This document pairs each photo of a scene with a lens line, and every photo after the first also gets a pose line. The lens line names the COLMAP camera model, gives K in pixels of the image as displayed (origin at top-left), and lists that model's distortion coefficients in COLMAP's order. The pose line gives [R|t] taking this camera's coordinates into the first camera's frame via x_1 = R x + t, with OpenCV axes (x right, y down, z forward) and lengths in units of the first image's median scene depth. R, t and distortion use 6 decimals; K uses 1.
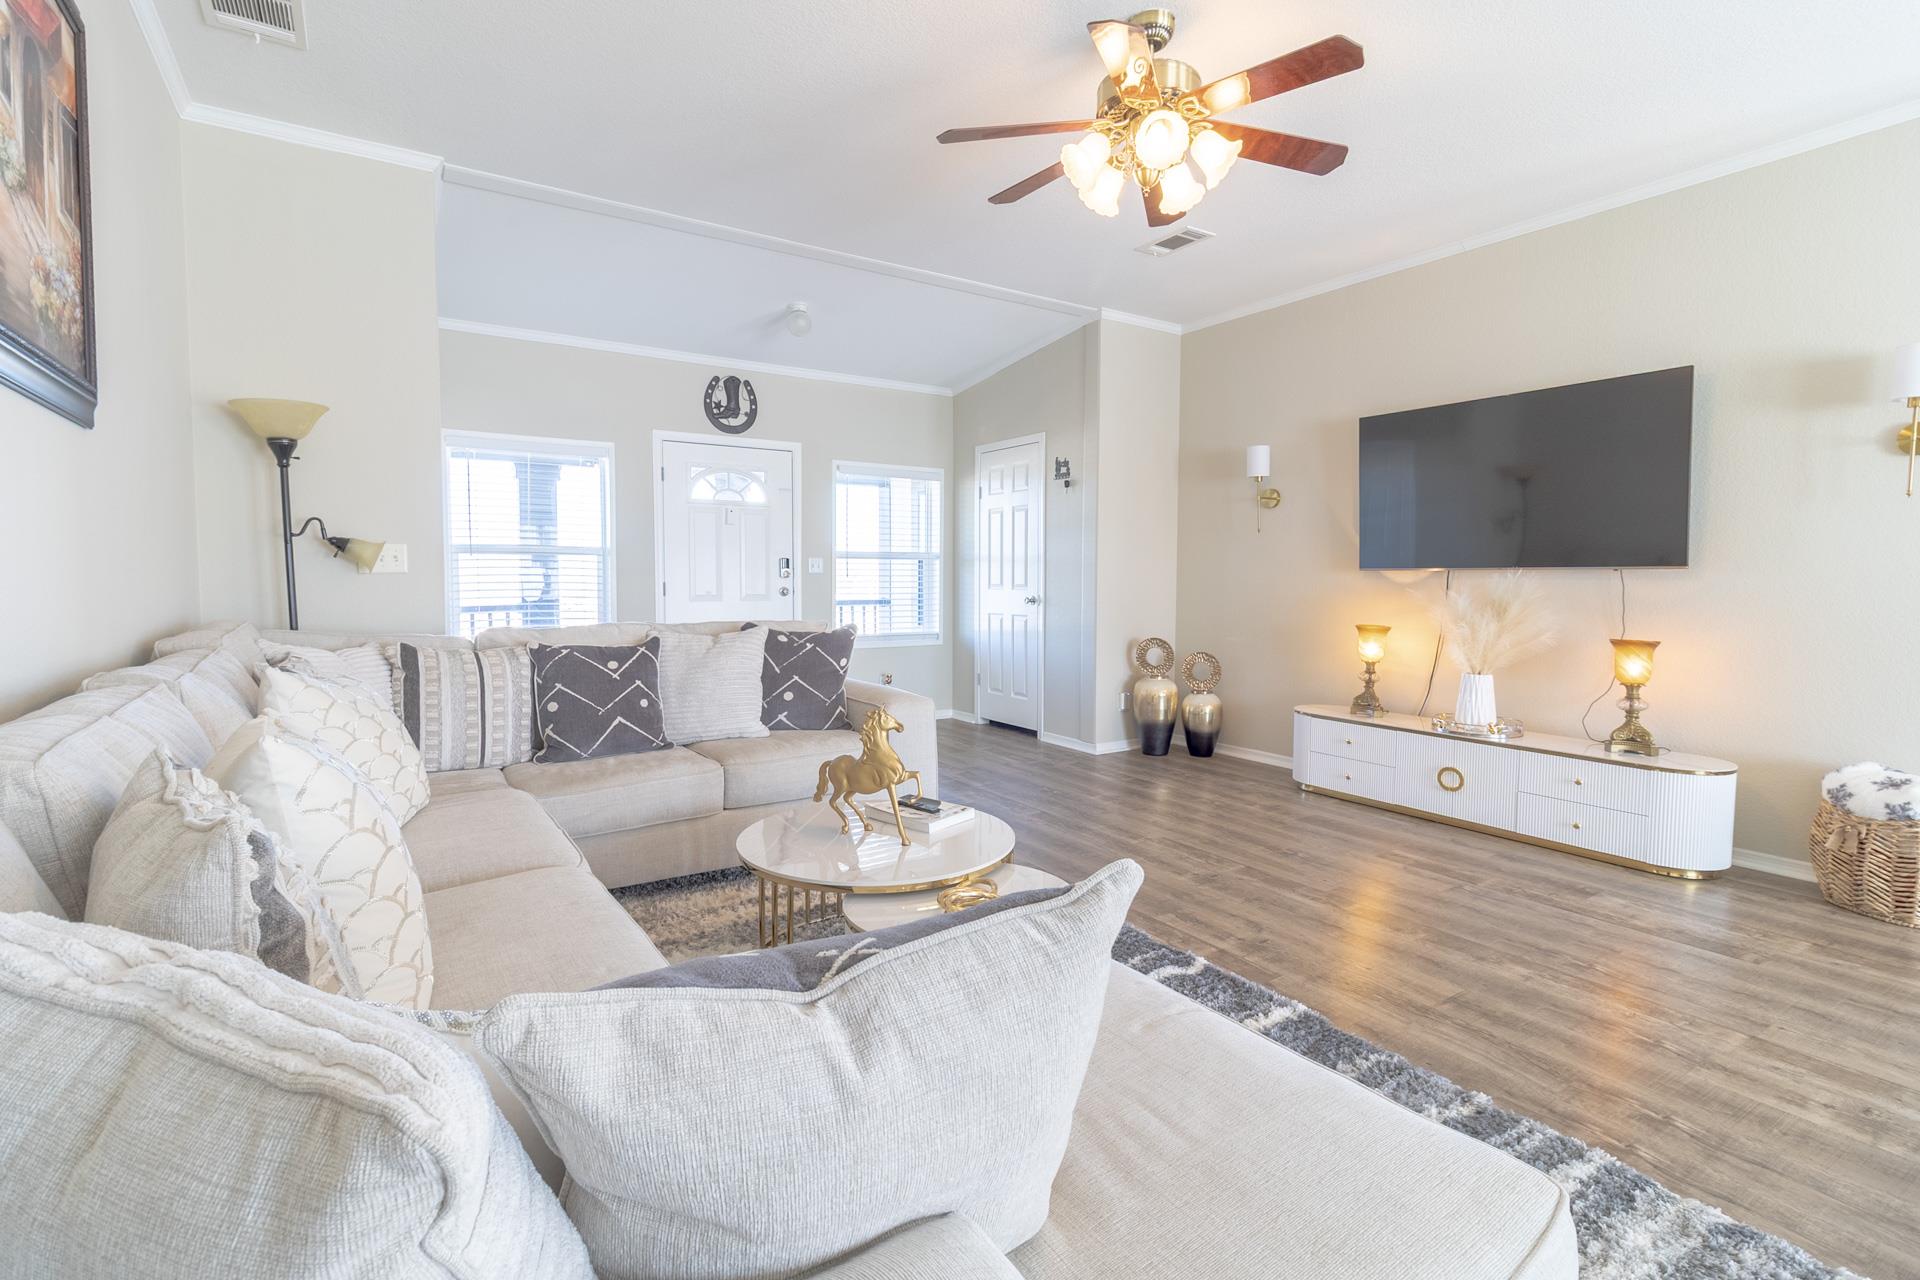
lens RADIAL K [[871.8, 0, 955.9], [0, 871.8, 617.3], [0, 0, 1]] dist [0.001273, -0.000432]
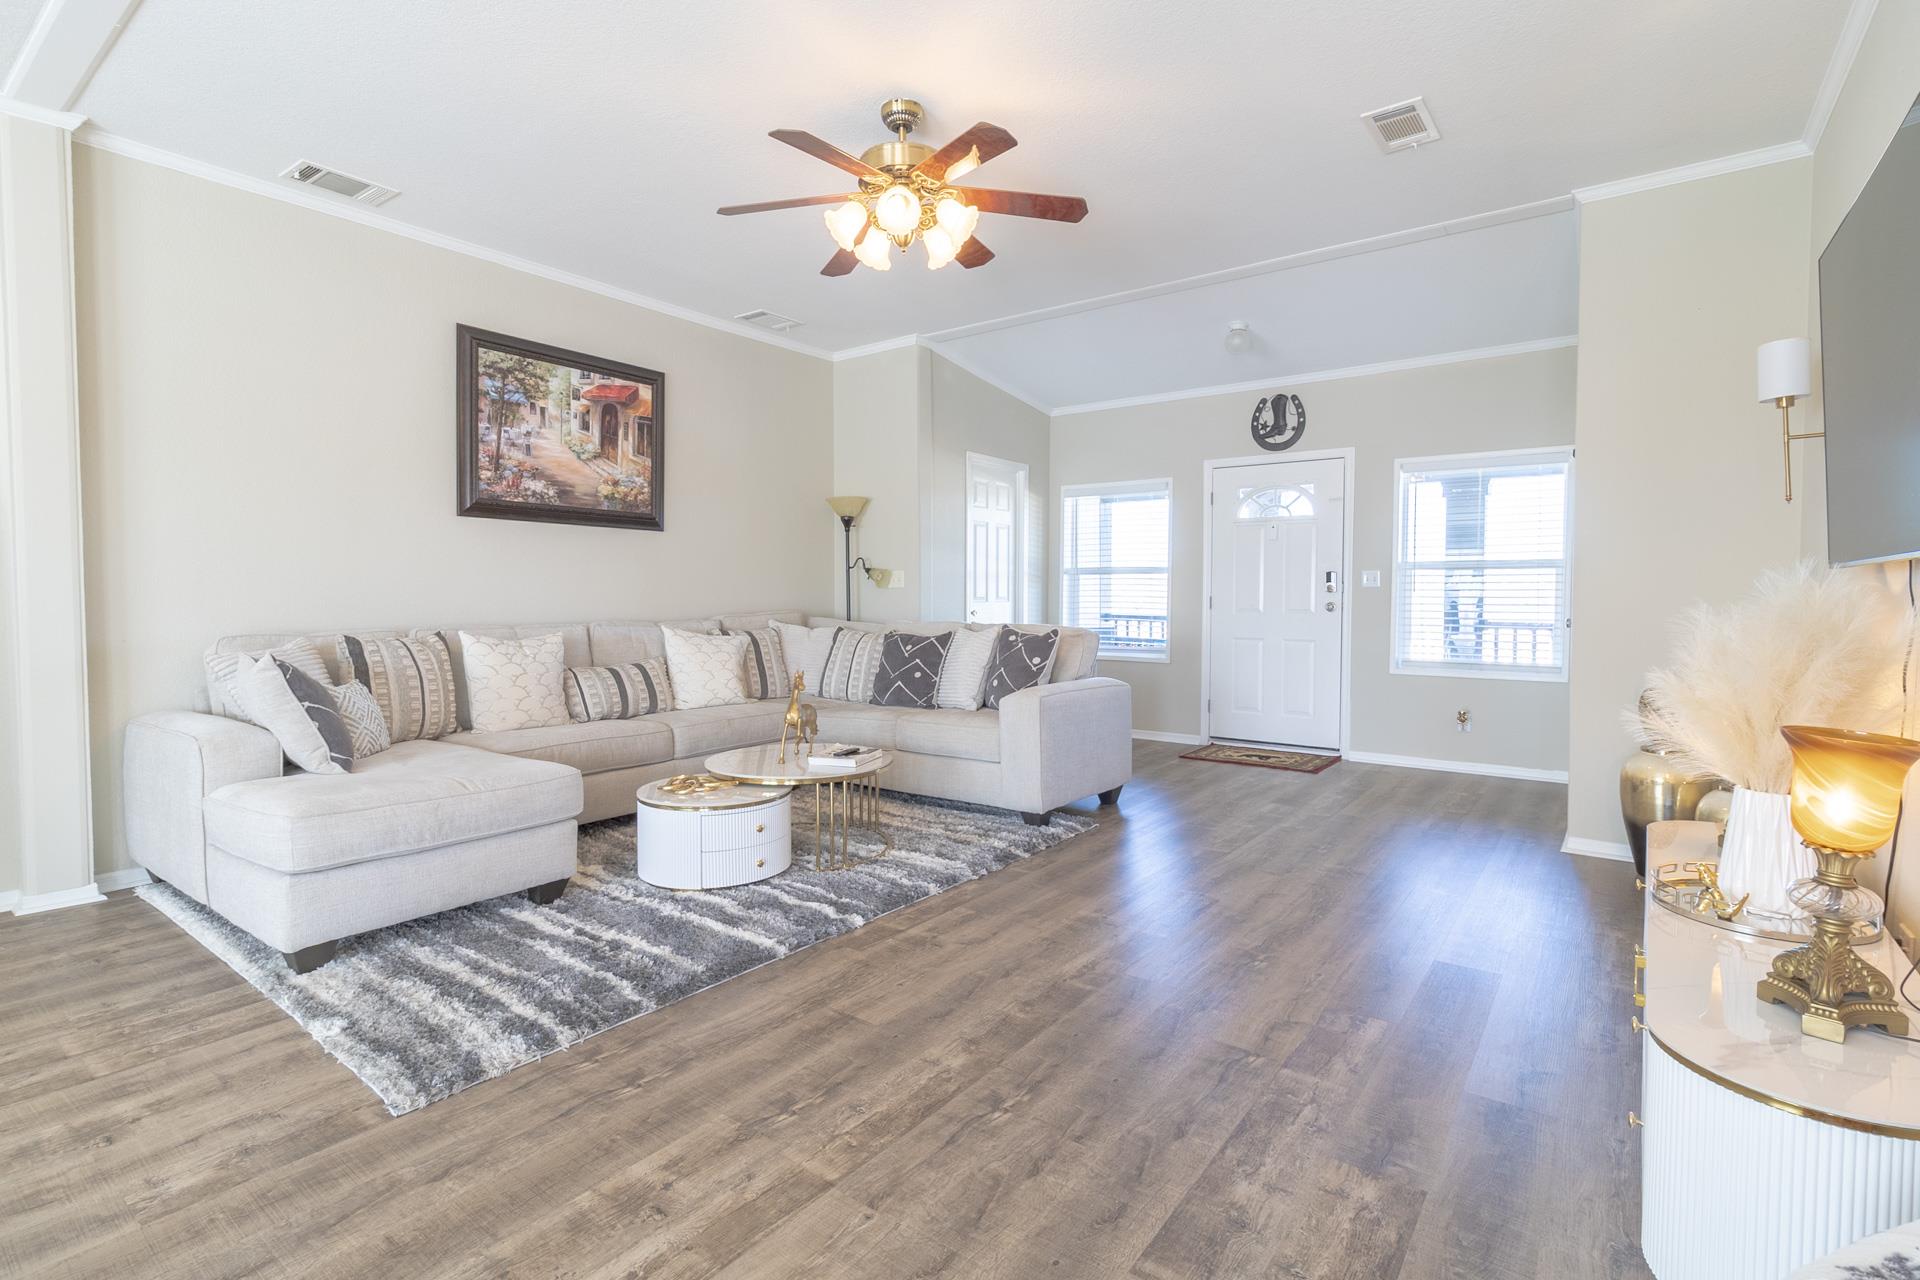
lens RADIAL K [[898.4, 0, 963.0], [0, 898.4, 624.2], [0, 0, 1]] dist [0.000255, -0.000099]
pose [[0.355819, 0.030076, -0.934071, 0.678917], [-0.046483, 0.998815, 0.014454, -0.007700], [0.933398, 0.038275, 0.356795, 0.330758]]
